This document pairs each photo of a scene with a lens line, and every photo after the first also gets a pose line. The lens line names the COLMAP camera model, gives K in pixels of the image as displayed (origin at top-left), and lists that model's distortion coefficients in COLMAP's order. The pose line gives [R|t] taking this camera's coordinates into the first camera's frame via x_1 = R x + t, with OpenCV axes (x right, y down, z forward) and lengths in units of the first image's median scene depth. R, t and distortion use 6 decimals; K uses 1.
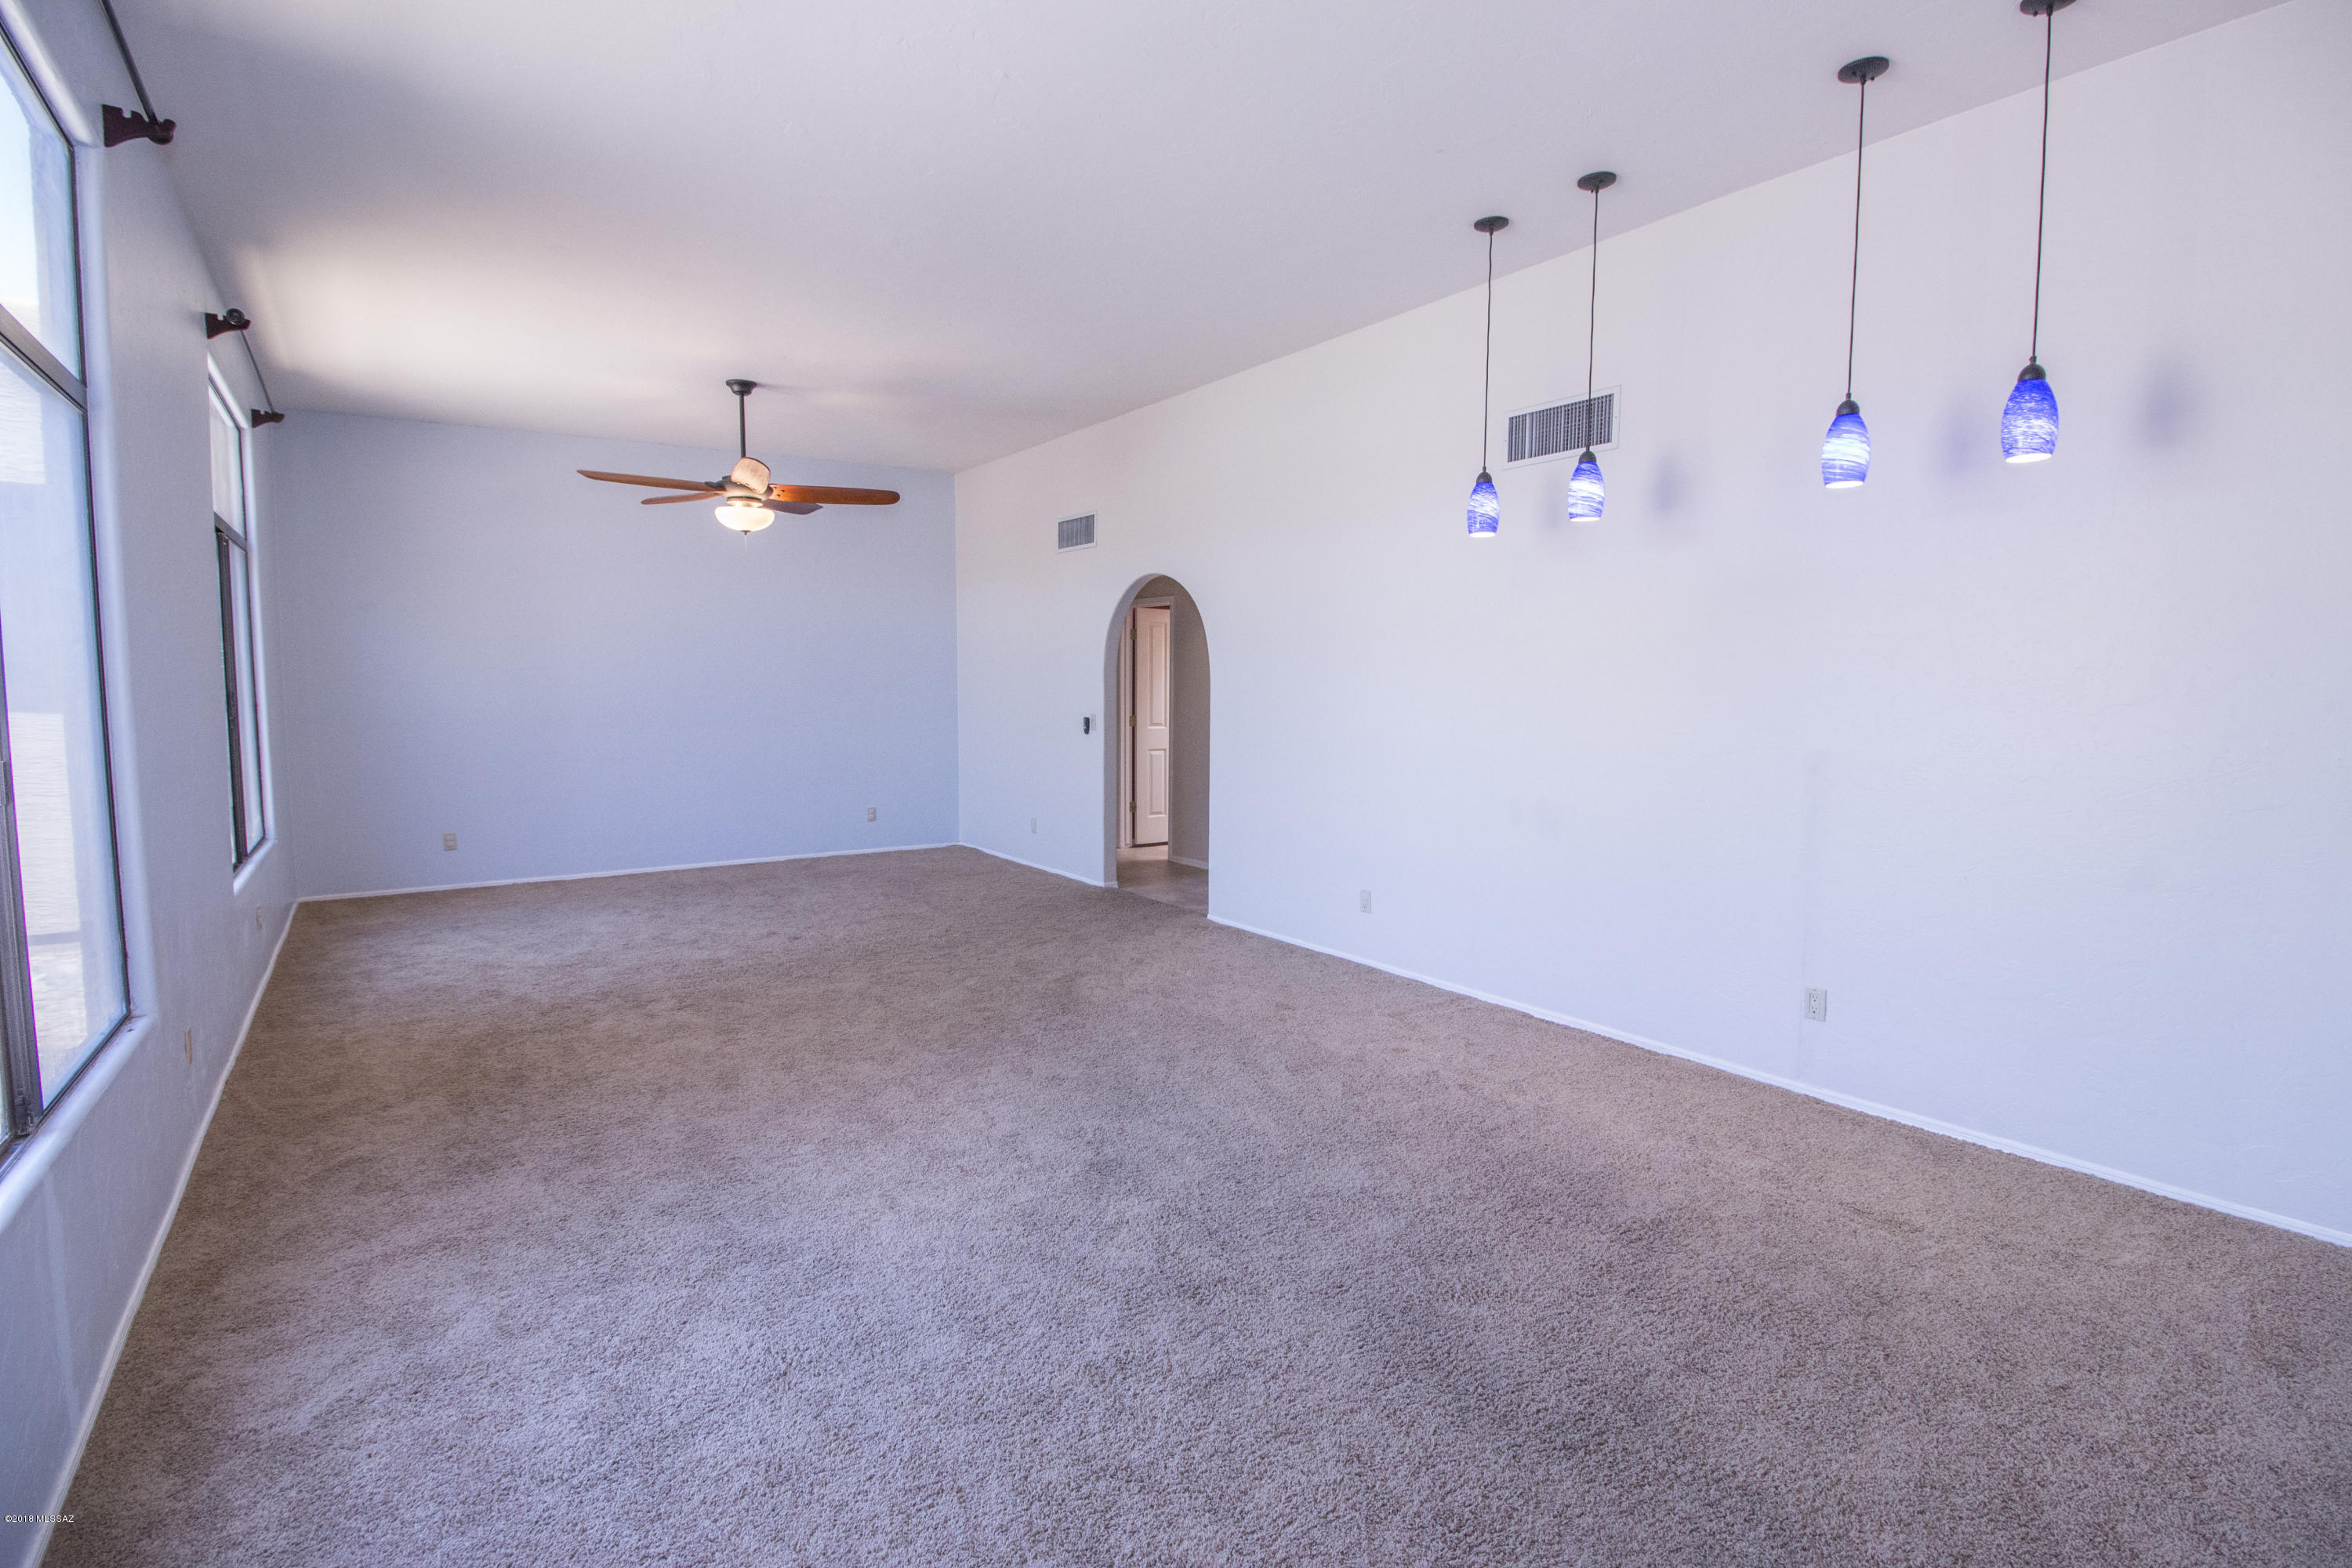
lens RADIAL K [[1099.9, 0, 1191.3], [0, 1099.9, 768.8], [0, 0, 1]] dist [0.013722, -0.014649]
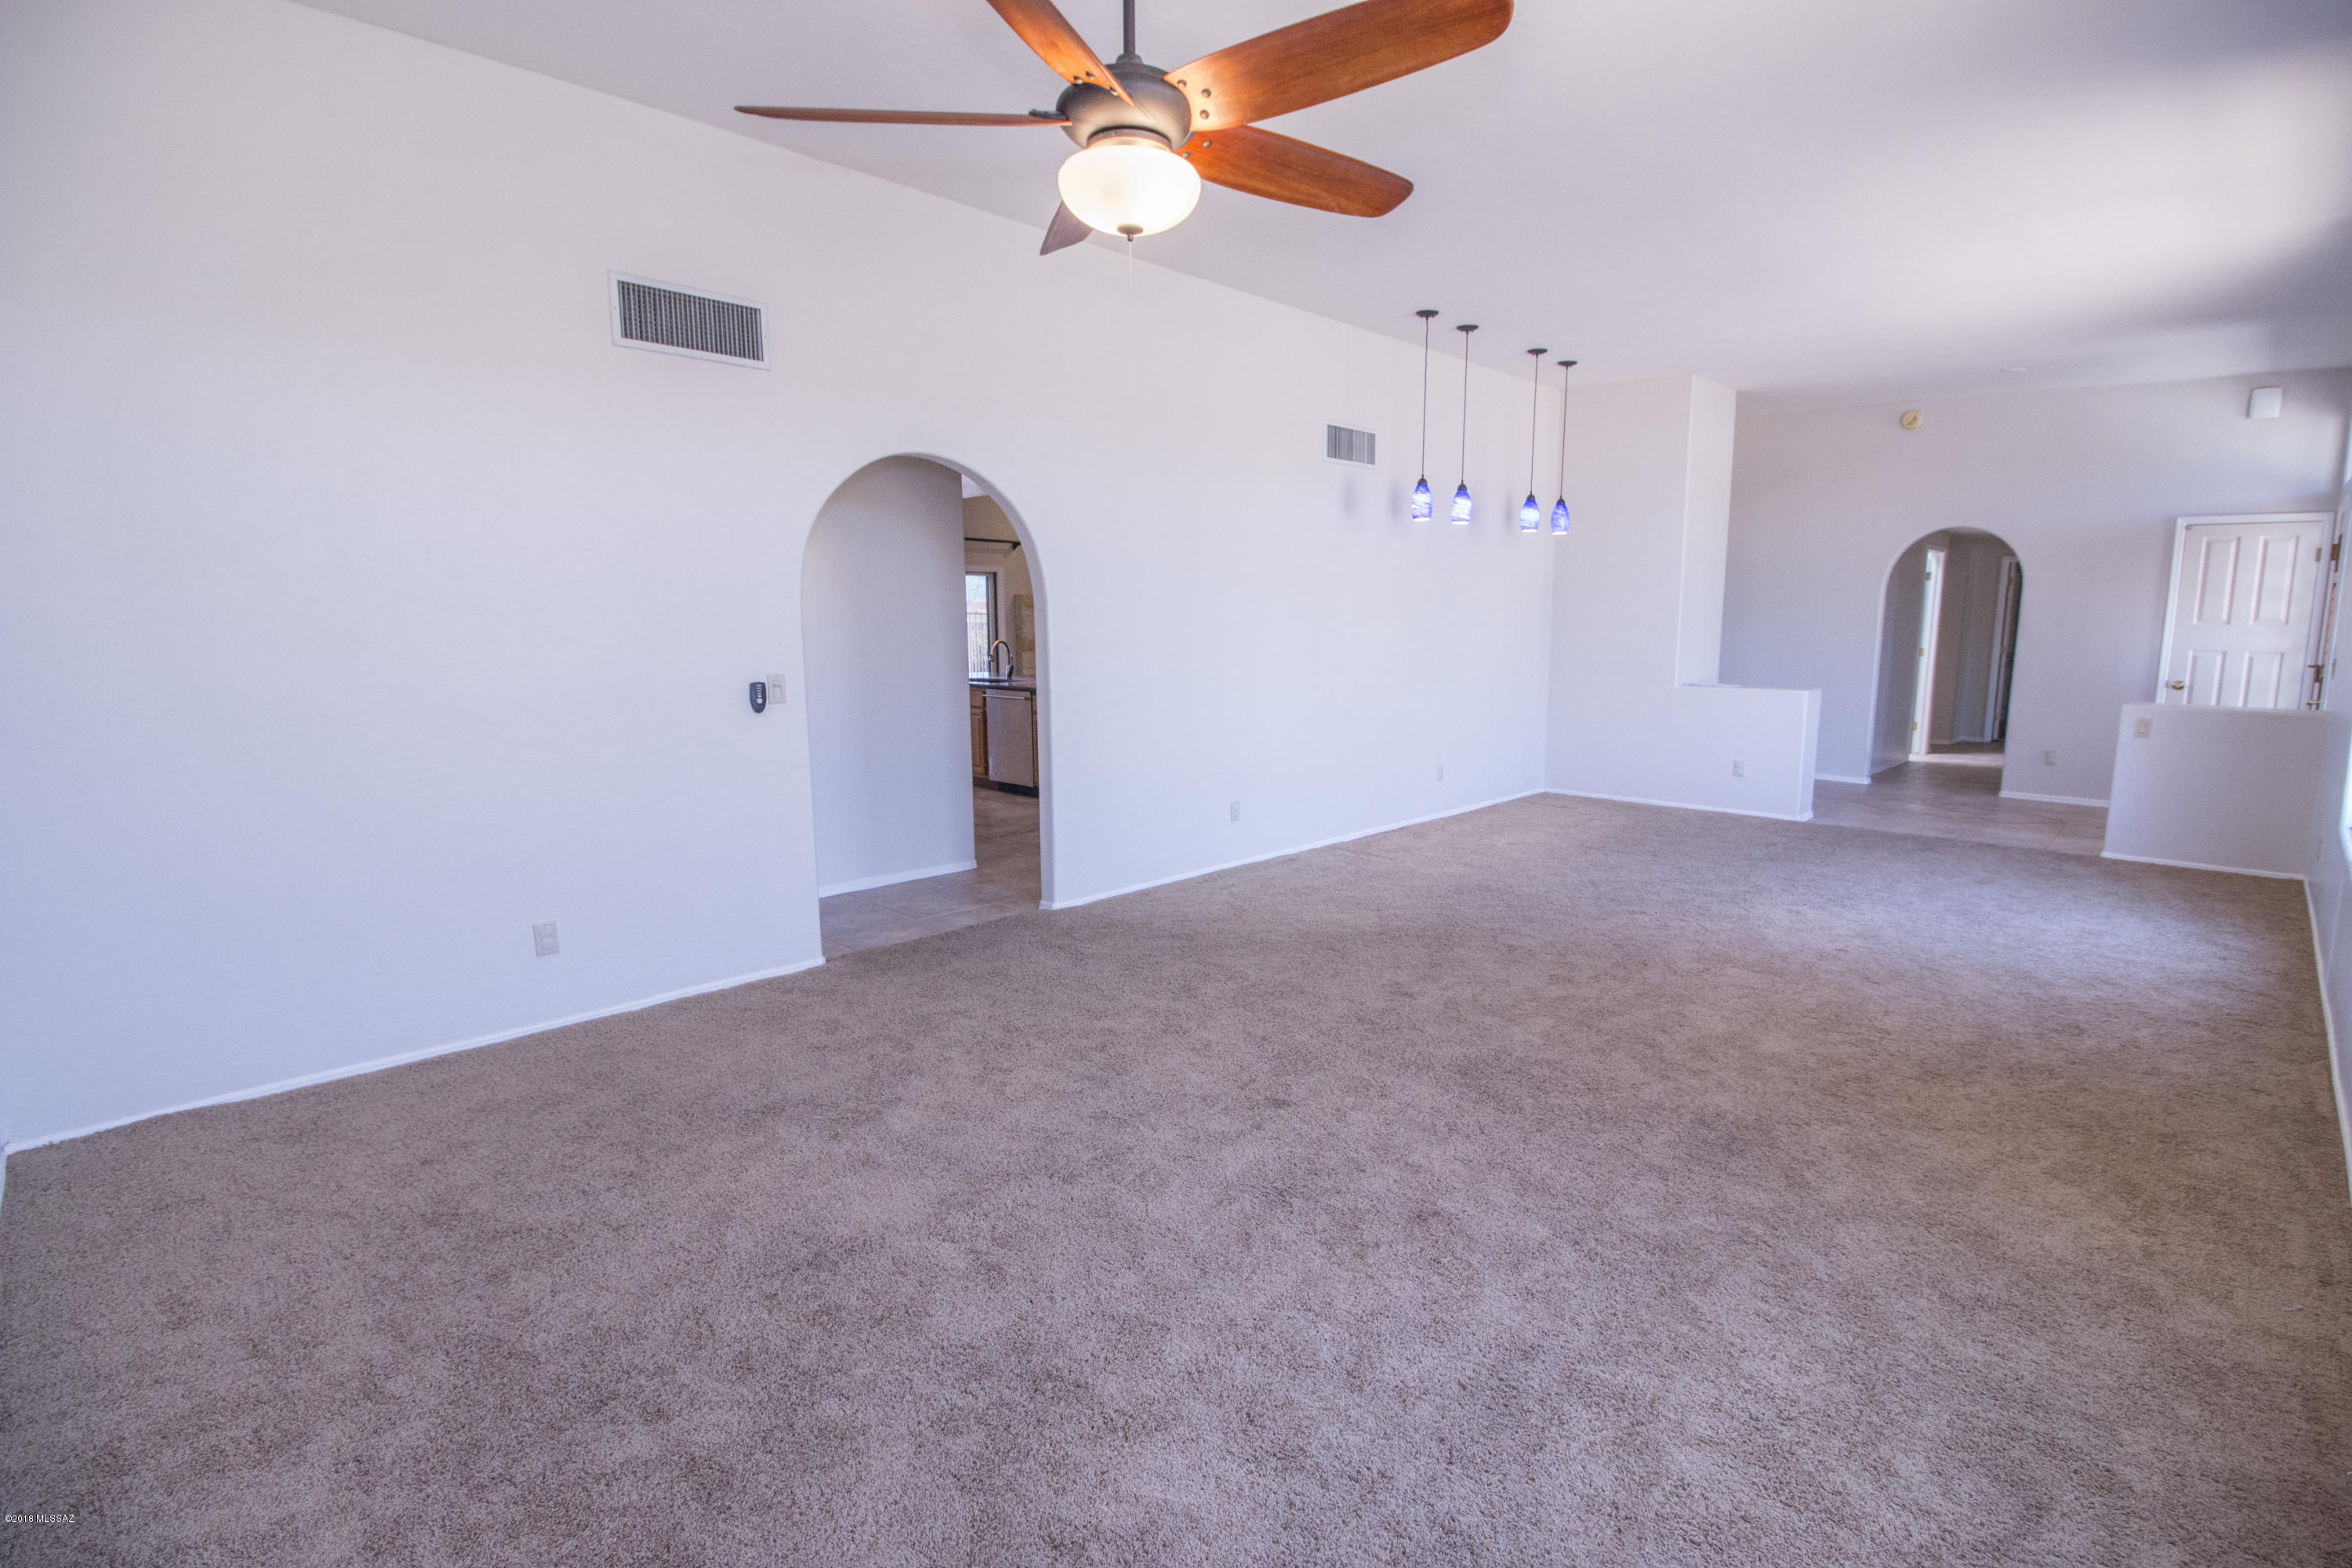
lens RADIAL K [[1094.2, 0, 1176.0], [0, 1094.2, 784.0], [0, 0, 1]] dist [0.011198, -0.012801]
pose [[-0.155736, -0.147308, 0.976753, -0.947811], [0.082699, 0.983402, 0.161496, -0.096071], [-0.984331, 0.105928, -0.140969, 1.238898]]
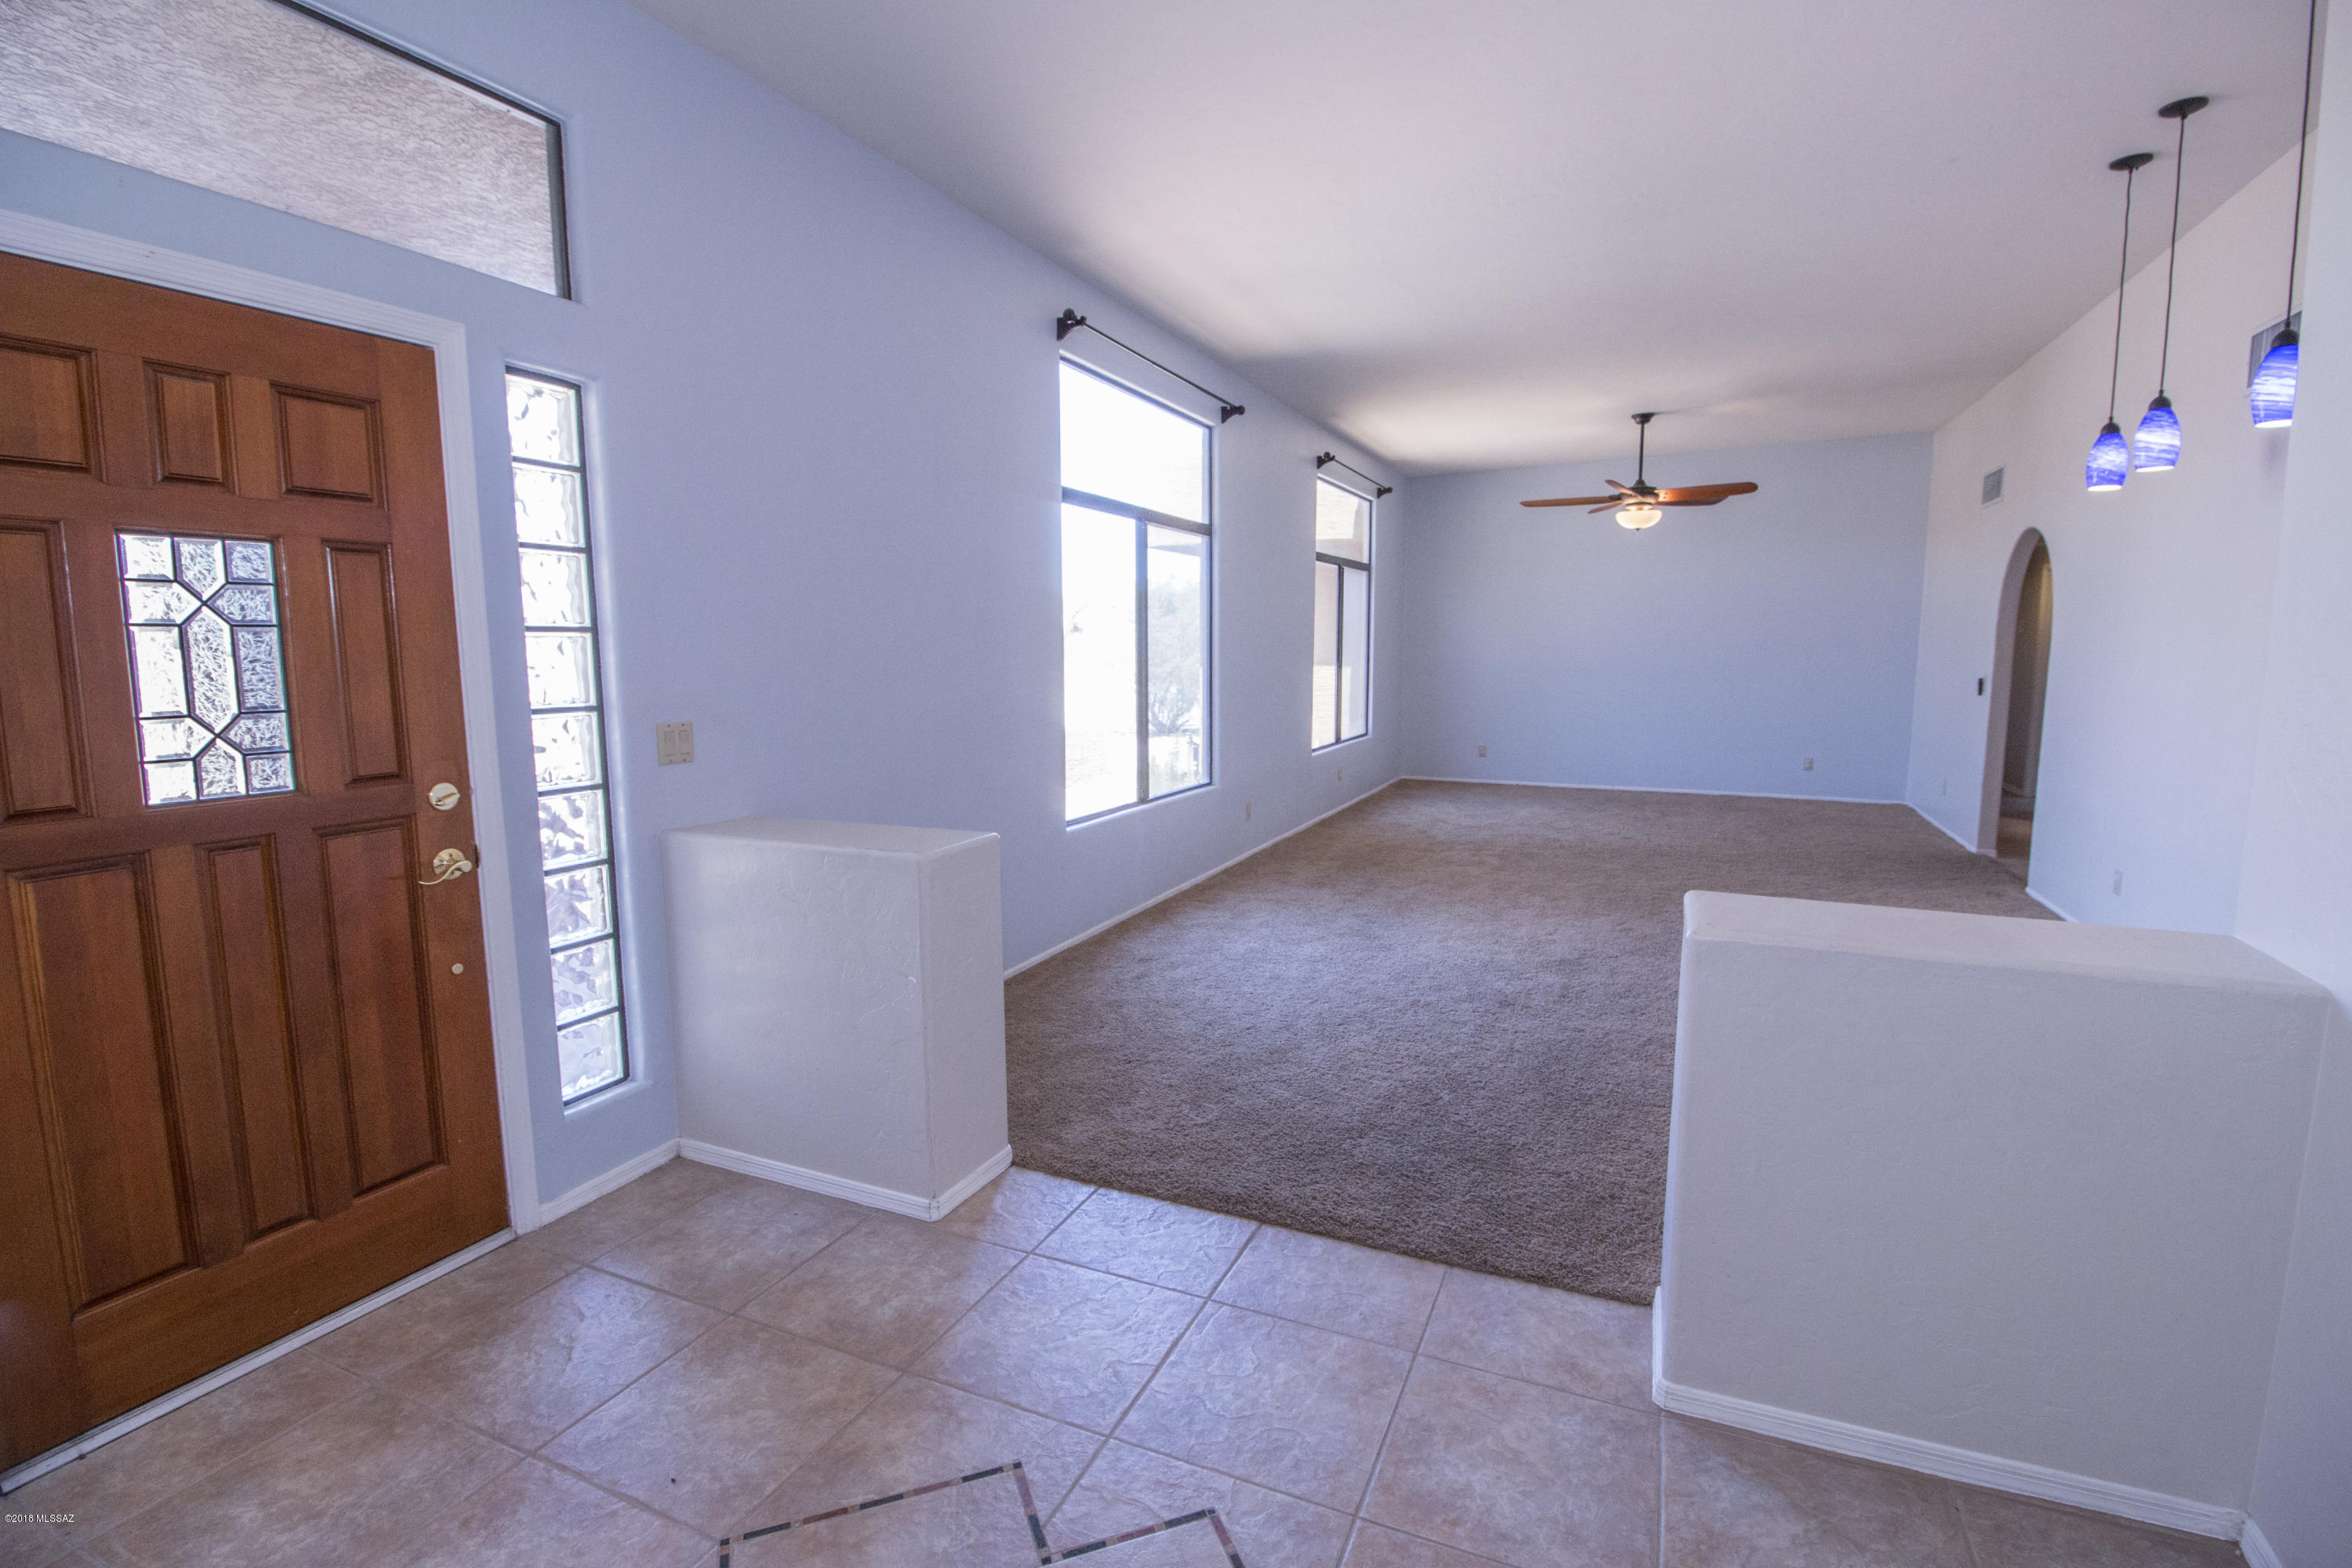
lens RADIAL K [[1094.2, 0, 1176.0], [0, 1094.2, 784.0], [0, 0, 1]] dist [0.011198, -0.012801]
pose [[0.485951, 0.107106, -0.867398, 0.570534], [-0.065625, 0.994132, 0.085990, 0.012149], [0.871519, 0.015136, 0.490128, -0.133193]]
